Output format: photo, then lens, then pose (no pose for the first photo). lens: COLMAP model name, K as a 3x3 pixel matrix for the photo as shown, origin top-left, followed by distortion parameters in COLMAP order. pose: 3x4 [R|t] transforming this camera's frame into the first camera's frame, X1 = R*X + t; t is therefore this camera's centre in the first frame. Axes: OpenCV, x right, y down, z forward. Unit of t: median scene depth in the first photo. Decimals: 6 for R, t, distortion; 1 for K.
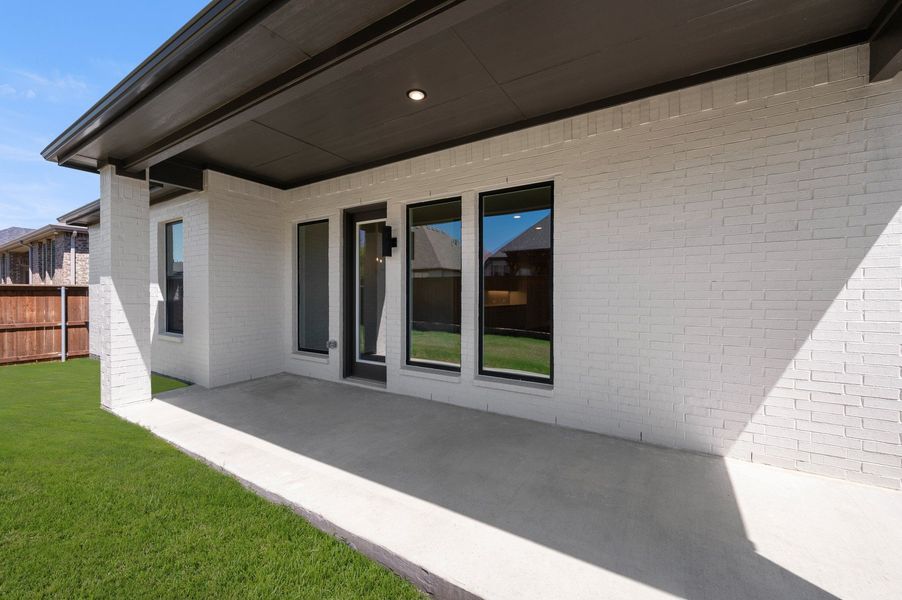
lens RADIAL K [[378.3, 0, 450.9], [0, 378.3, 297.9], [0, 0, 1]] dist [0.001384, -0.000281]
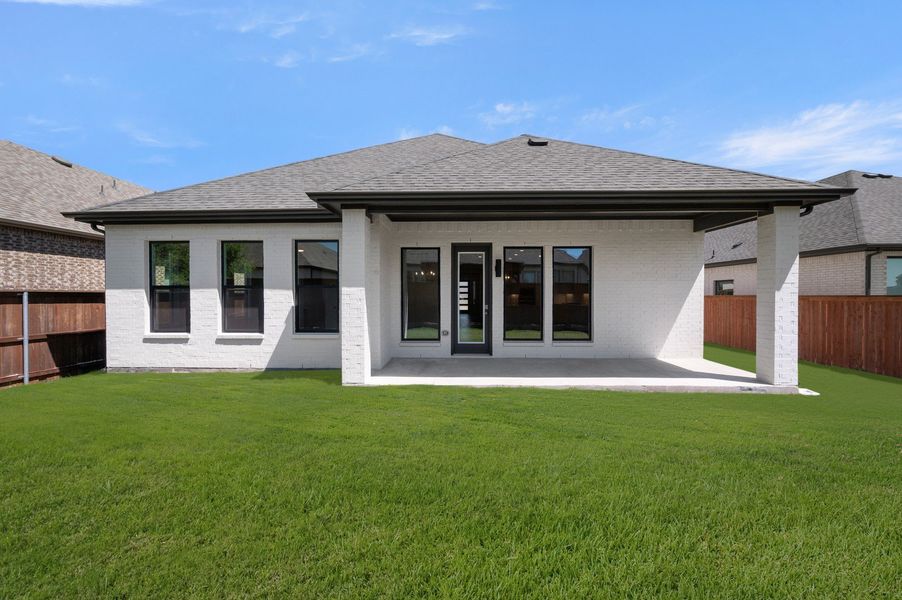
lens RADIAL K [[353.4, 0, 451.4], [0, 353.4, 298.1], [0, 0, 1]] dist [0.000724, 0.000029]
pose [[0.841357, -0.009891, 0.540389, -1.040901], [0.006646, 0.999946, 0.007955, -0.024688], [-0.540439, -0.003102, 0.841378, -0.186618]]
